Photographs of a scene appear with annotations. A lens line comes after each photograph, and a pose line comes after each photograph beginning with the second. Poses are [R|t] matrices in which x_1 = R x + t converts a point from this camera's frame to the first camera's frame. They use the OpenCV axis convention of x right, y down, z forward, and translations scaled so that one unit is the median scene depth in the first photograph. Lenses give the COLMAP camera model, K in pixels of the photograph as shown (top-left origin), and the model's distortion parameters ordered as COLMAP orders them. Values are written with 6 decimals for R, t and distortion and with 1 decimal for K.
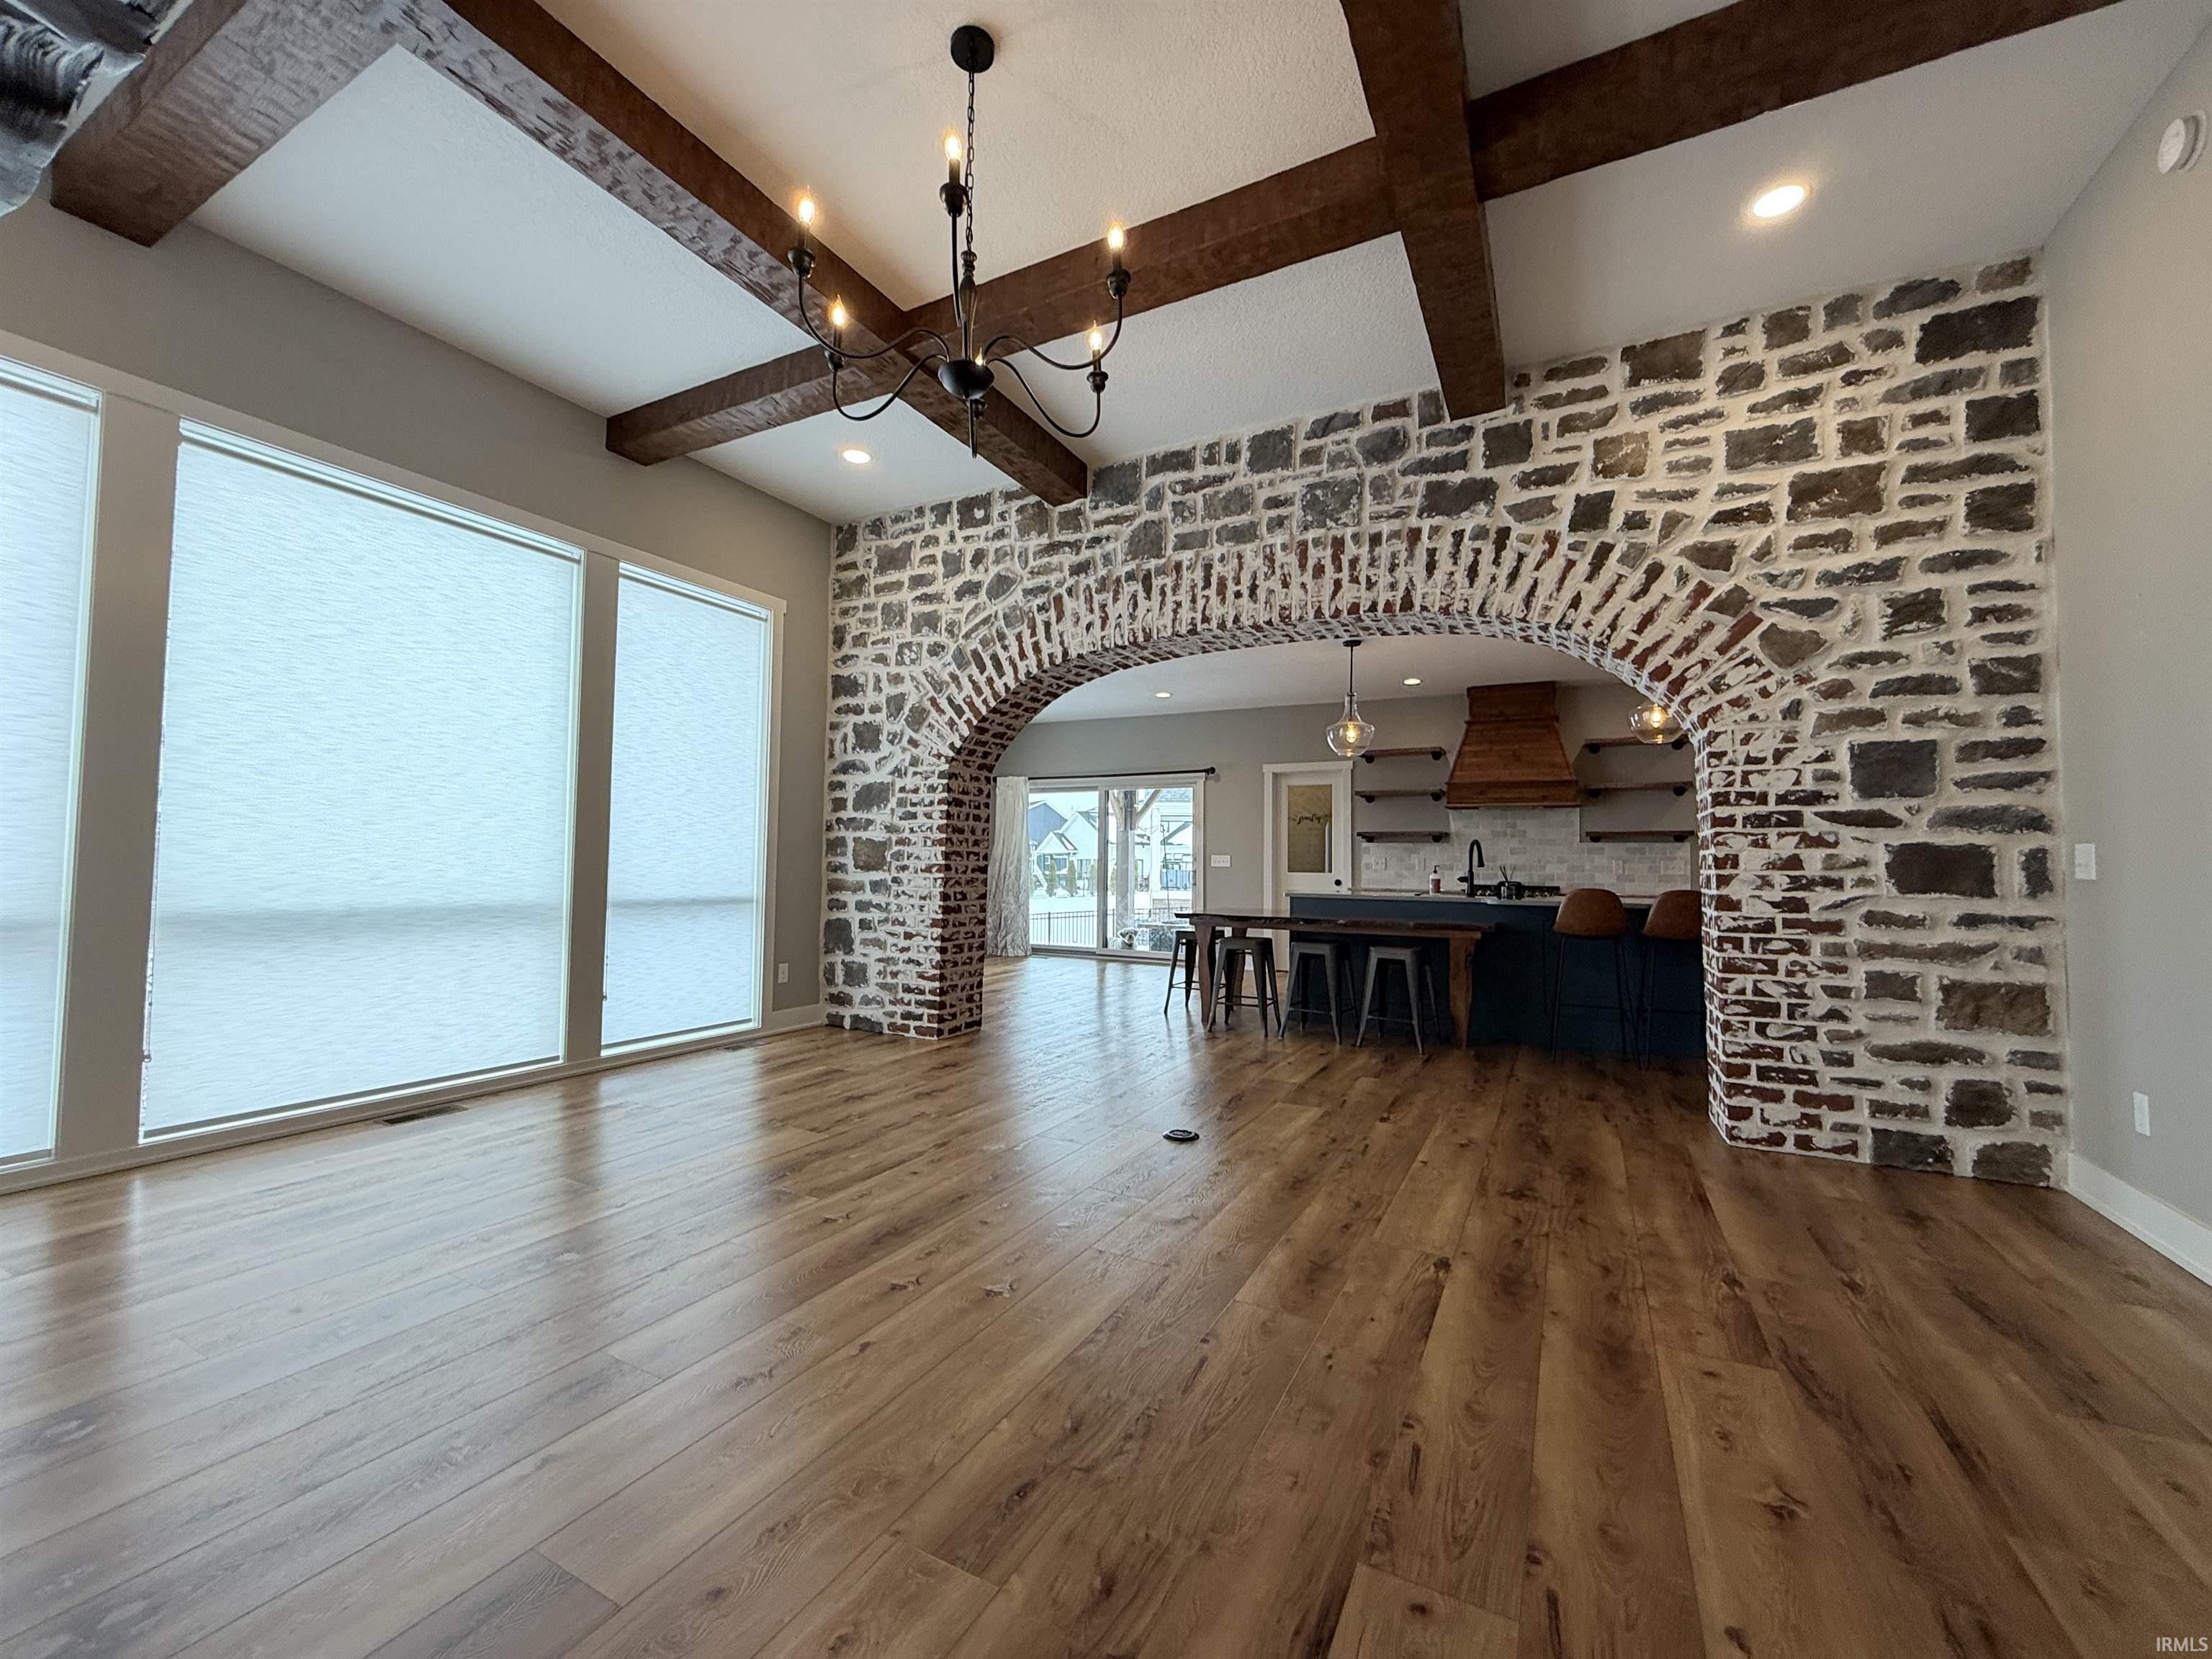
lens RADIAL K [[879.3, 0, 1100.5], [0, 879.3, 821.7], [0, 0, 1]] dist [0.003155, -0.000471]
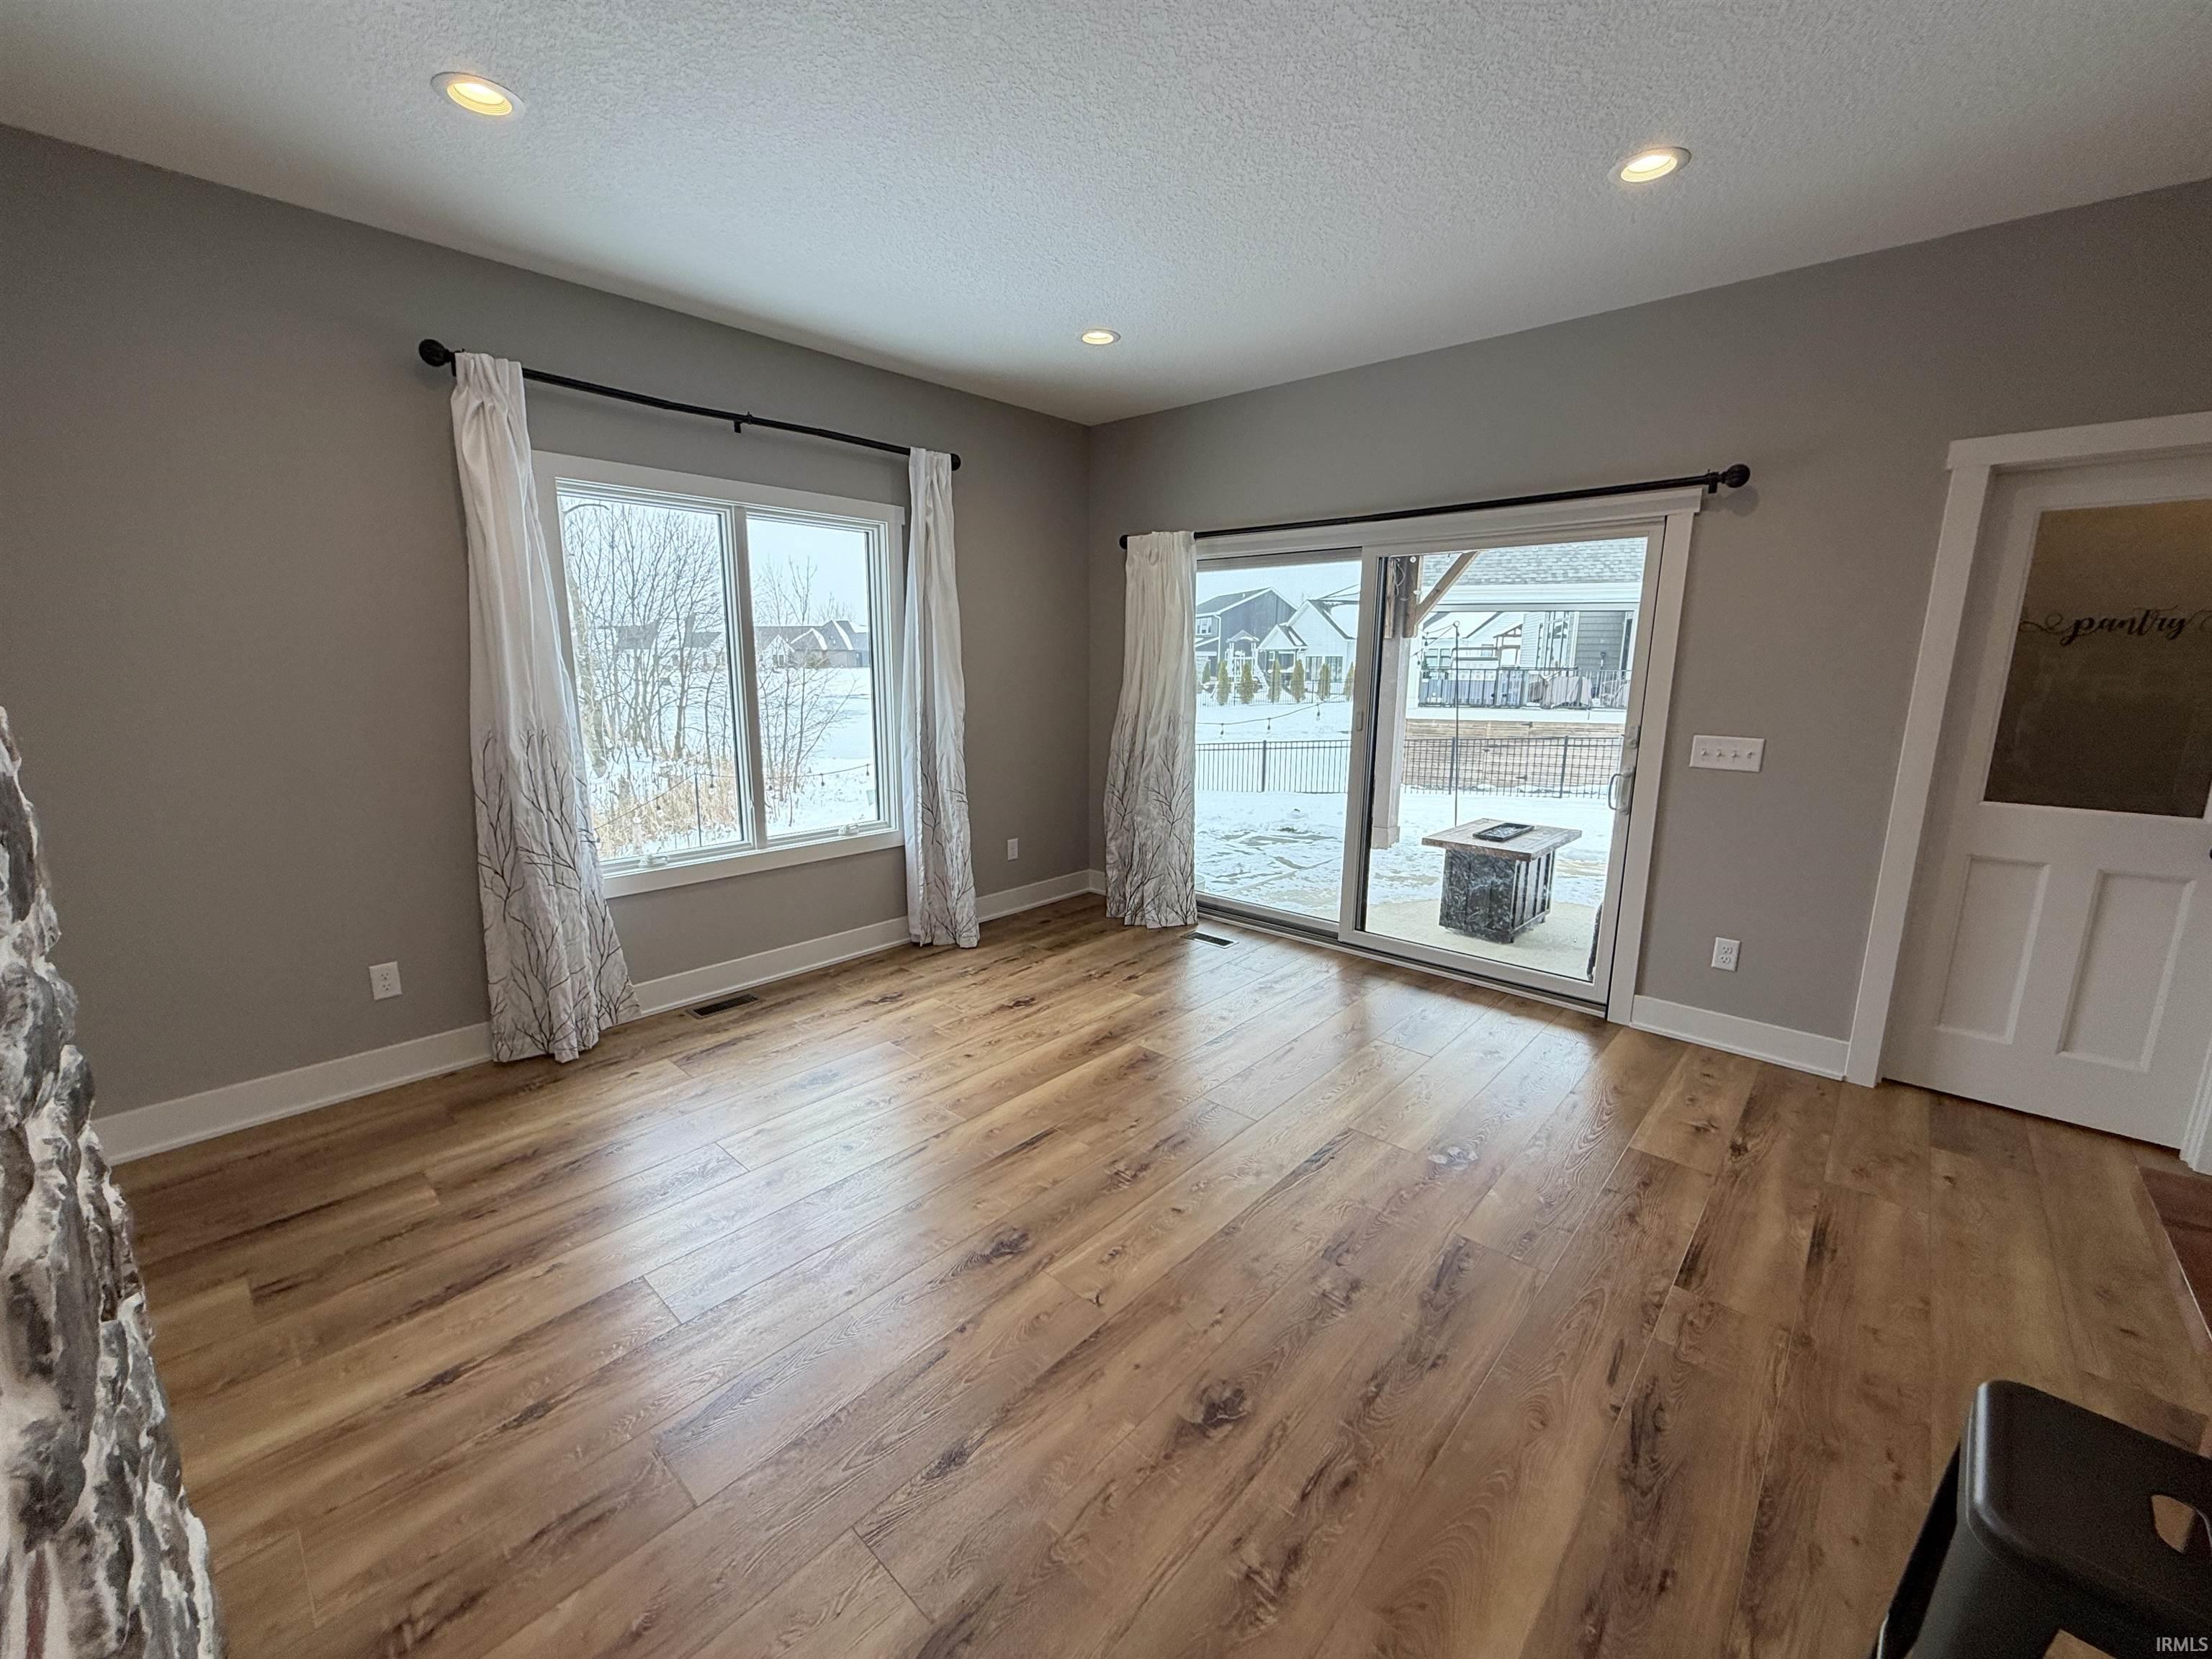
lens RADIAL K [[879.3, 0, 1100.4], [0, 879.3, 830.5], [0, 0, 1]] dist [0.003155, -0.000471]
pose [[0.968396, 0.042082, -0.245841, -0.015794], [0.018497, 0.970832, 0.239047, -0.013622], [0.248730, -0.236040, 0.939371, 0.621879]]
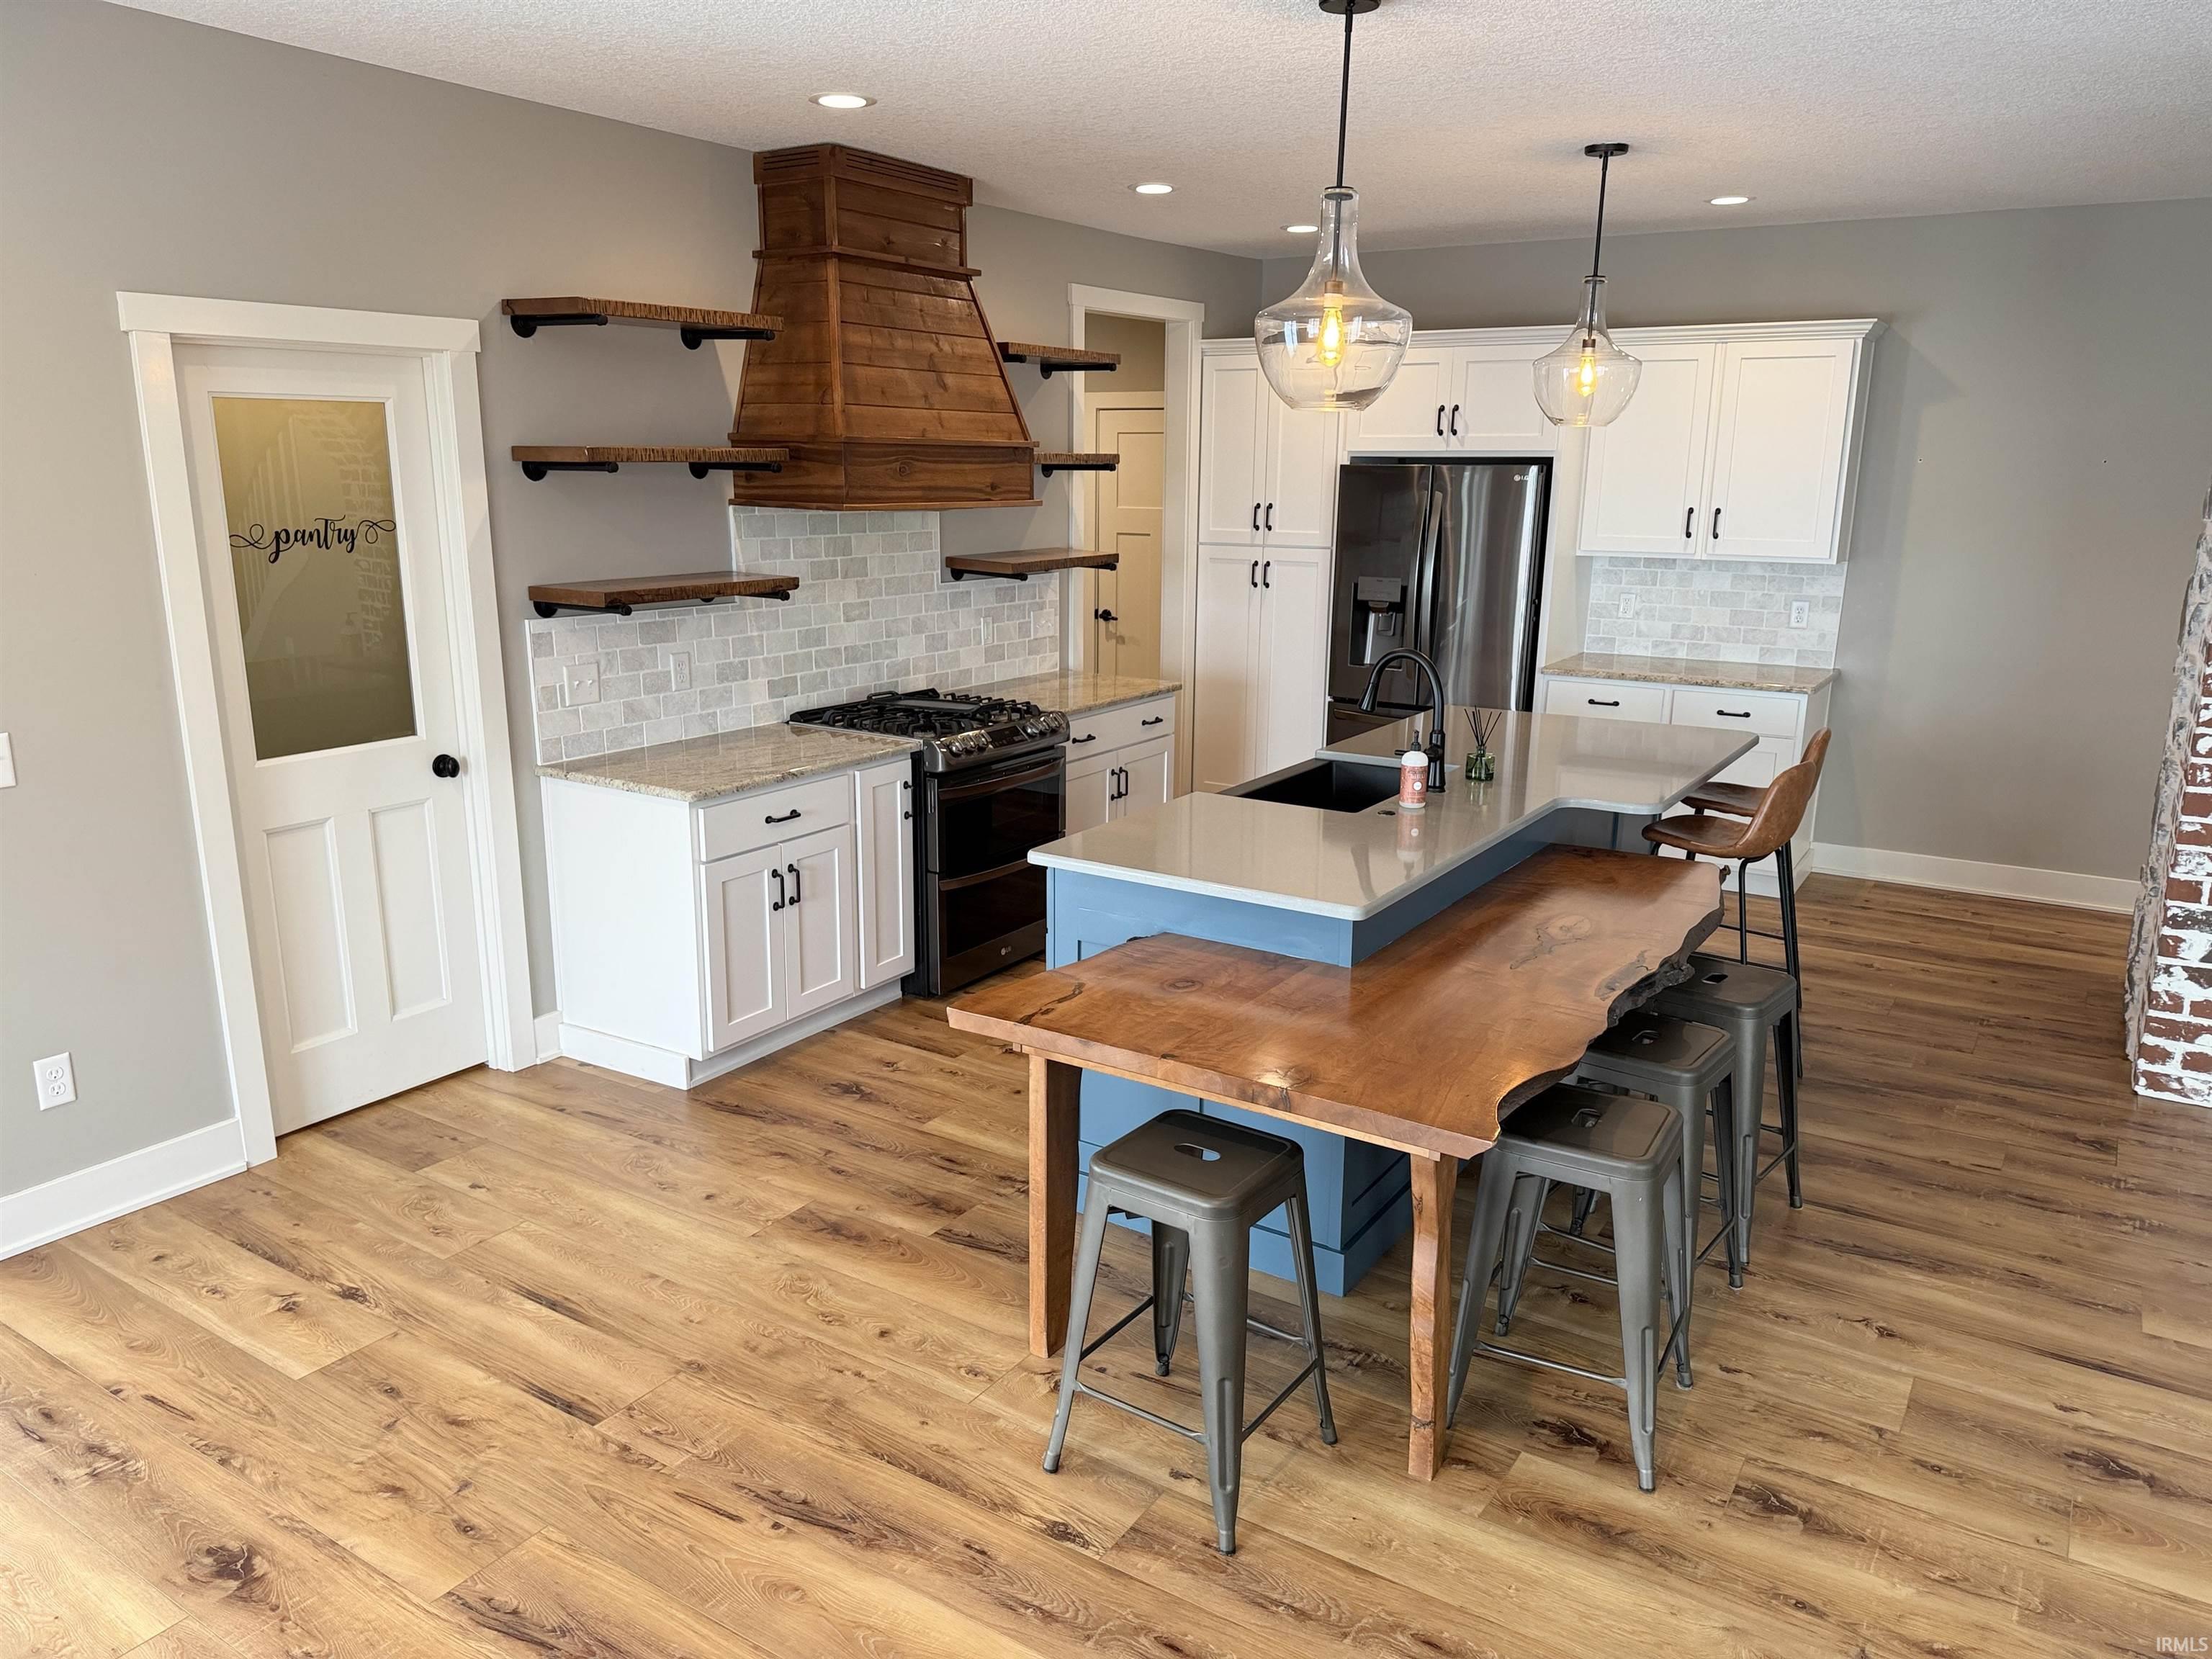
lens RADIAL K [[1540.1, 0, 1129.0], [0, 1540.1, 833.5], [0, 0, 1]] dist [-0.003748, -0.005946]
pose [[0.074909, -0.241784, 0.967434, -0.193177], [-0.054773, 0.967698, 0.246091, -0.042711], [-0.995685, -0.071424, 0.059246, 0.729427]]
